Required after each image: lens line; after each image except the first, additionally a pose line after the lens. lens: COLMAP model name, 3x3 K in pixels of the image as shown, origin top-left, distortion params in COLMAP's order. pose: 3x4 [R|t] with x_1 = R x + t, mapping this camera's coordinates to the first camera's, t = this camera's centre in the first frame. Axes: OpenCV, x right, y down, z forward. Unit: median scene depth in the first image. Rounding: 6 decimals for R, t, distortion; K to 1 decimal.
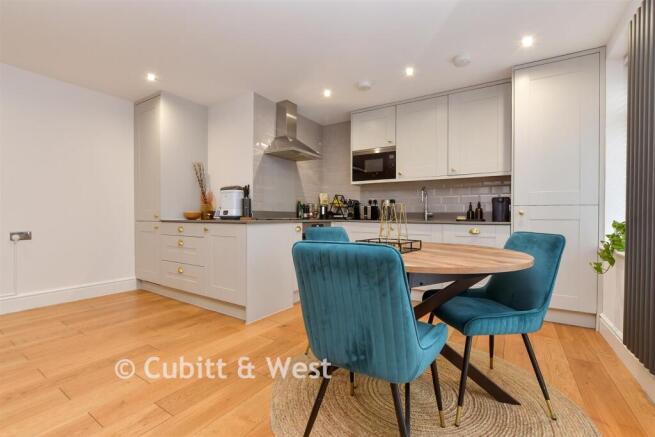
lens RADIAL K [[292.8, 0, 327.5], [0, 292.8, 218.5], [0, 0, 1]] dist [-0.000177, 0.000092]
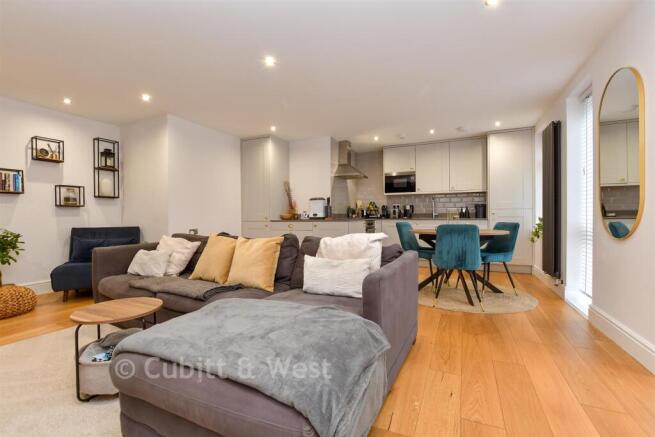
lens RADIAL K [[292.8, 0, 327.5], [0, 292.8, 218.5], [0, 0, 1]] dist [-0.000177, 0.000092]
pose [[0.991539, -0.012194, 0.129236, -0.454080], [0.012845, 0.999909, -0.004205, 0.005868], [-0.129172, 0.005830, 0.991605, -0.506902]]
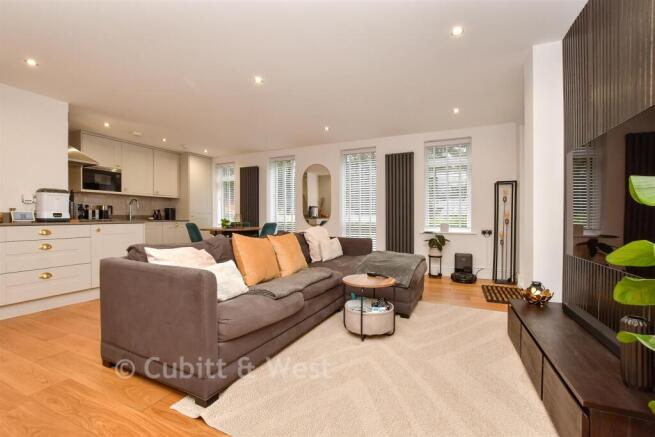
lens RADIAL K [[292.8, 0, 327.5], [0, 292.8, 218.5], [0, 0, 1]] dist [-0.000177, 0.000092]
pose [[-0.140654, -0.008363, 0.990024, -1.403867], [0.008508, 0.999917, 0.009655, -0.009067], [-0.990022, 0.009782, -0.140571, 0.200617]]
